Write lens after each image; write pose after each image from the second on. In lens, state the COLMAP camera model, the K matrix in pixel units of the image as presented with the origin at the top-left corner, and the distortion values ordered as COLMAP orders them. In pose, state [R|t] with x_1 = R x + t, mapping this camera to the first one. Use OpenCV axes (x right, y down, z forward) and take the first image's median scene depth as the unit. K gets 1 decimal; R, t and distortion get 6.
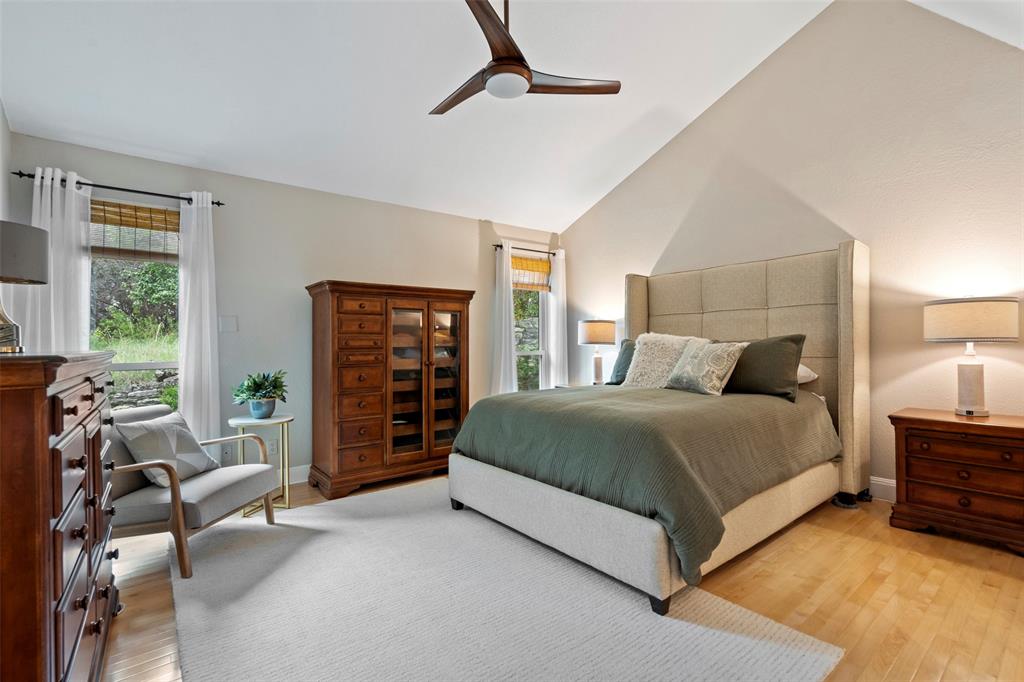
lens RADIAL K [[466.6, 0, 508.3], [0, 466.6, 345.9], [0, 0, 1]] dist [-0.003902, 0.001155]
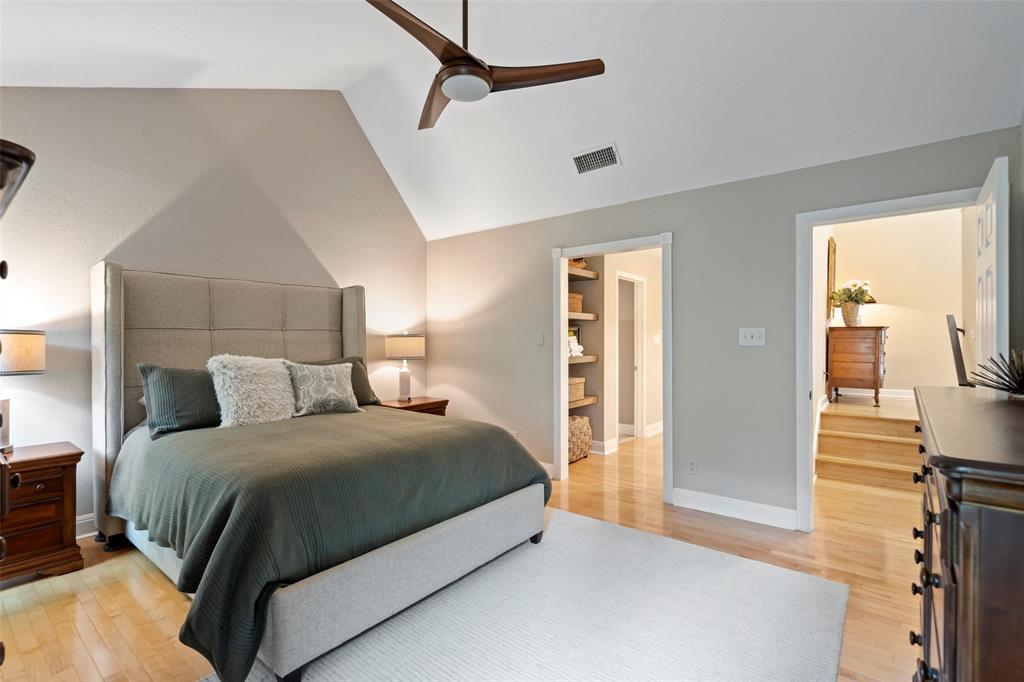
lens RADIAL K [[466.6, 0, 508.1], [0, 466.6, 342.3], [0, 0, 1]] dist [-0.003902, 0.001155]
pose [[-0.223516, 0.006035, 0.974682, -0.753760], [-0.000598, 0.999980, -0.006329, -0.056639], [-0.974700, -0.001998, -0.223508, 0.913673]]
